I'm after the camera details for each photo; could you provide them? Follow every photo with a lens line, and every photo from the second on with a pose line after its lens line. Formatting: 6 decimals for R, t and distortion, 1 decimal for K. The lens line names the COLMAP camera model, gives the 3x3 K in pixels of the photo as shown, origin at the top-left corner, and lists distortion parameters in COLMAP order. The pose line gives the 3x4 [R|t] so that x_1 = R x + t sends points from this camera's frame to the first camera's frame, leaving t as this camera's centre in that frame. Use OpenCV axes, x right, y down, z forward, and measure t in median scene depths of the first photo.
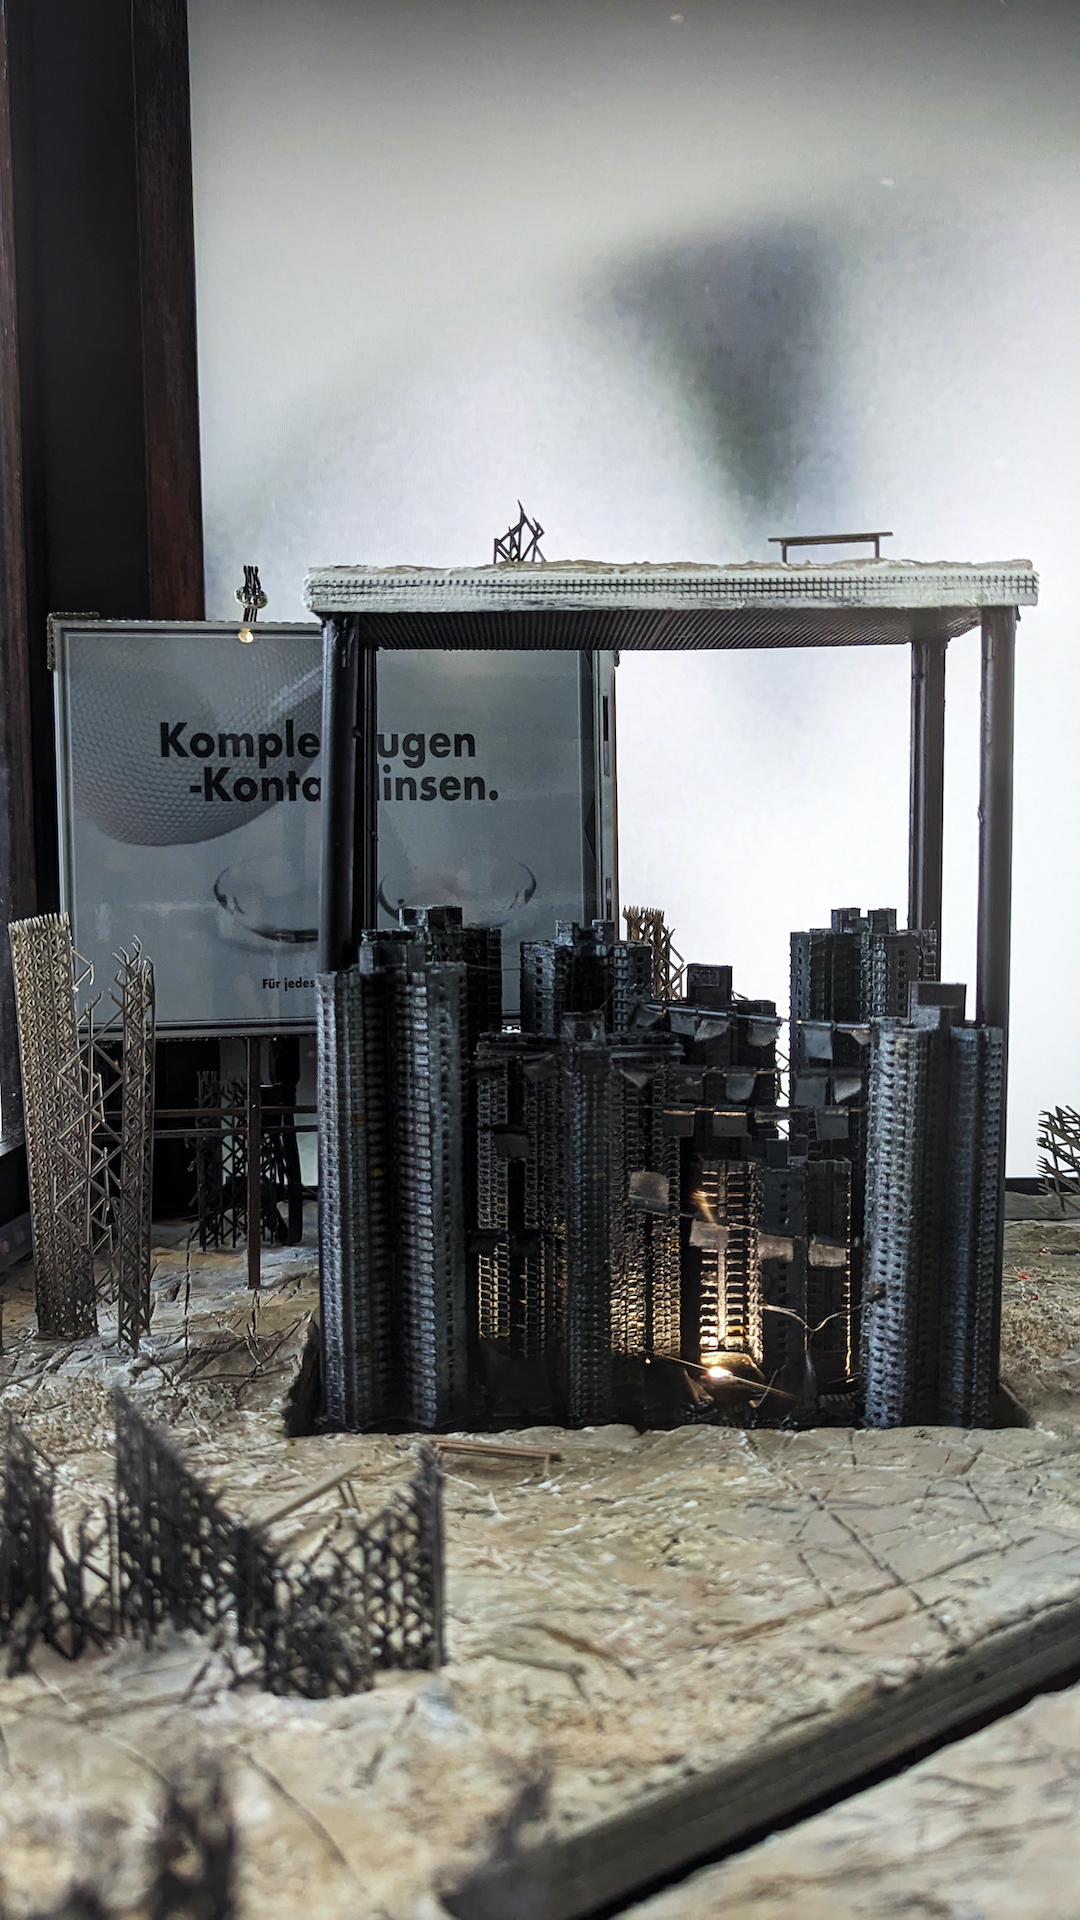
lens RADIAL K [[1746.0, 0, 540.0], [0, 1746.0, 960.0], [0, 0, 1]] dist [-0.005894, -0.004940]
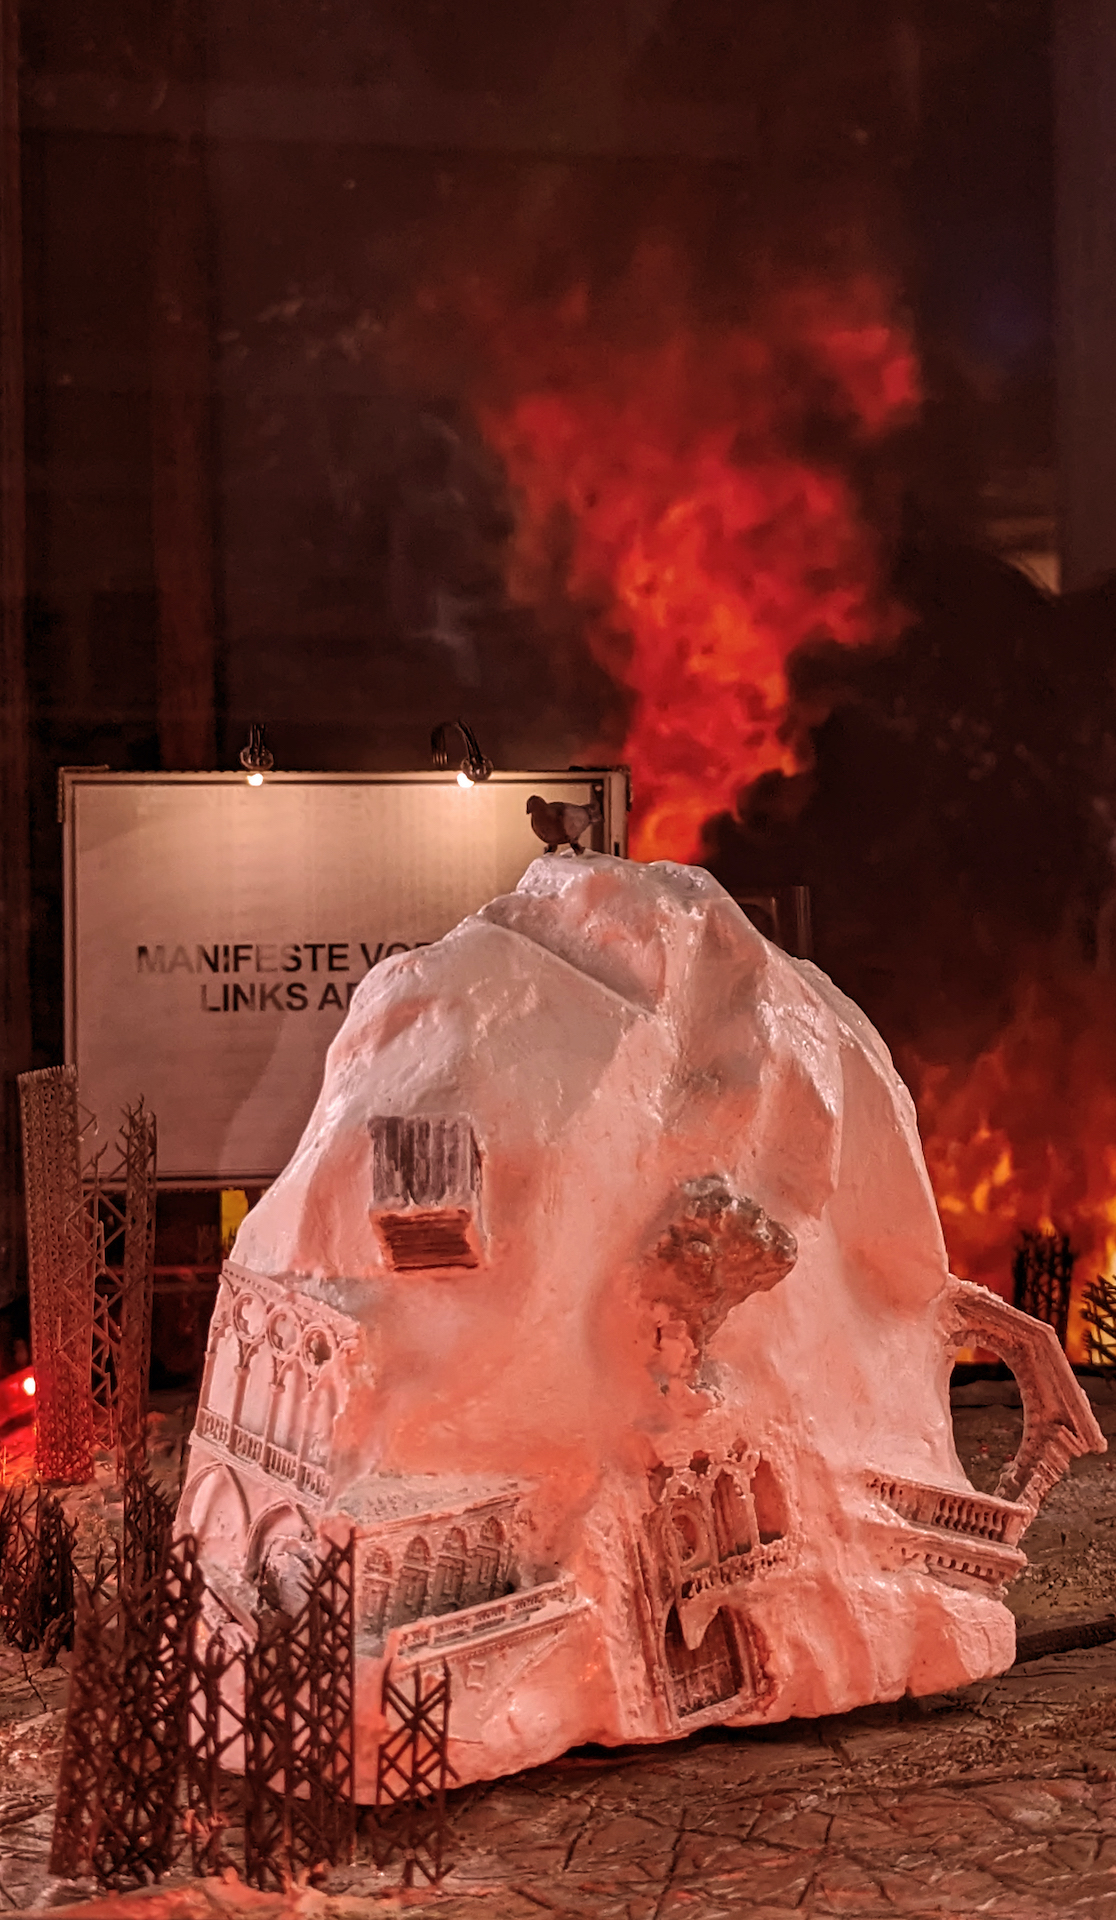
lens RADIAL K [[2740.9, 0, 554.1], [0, 2740.9, 907.8], [0, 0, 1]] dist [0.018120, -0.096830]
pose [[0.997573, 0.005559, -0.069409, 0.139493], [-0.010289, 0.997634, -0.067979, -0.014088], [0.068867, 0.068528, 0.995269, -0.676288]]
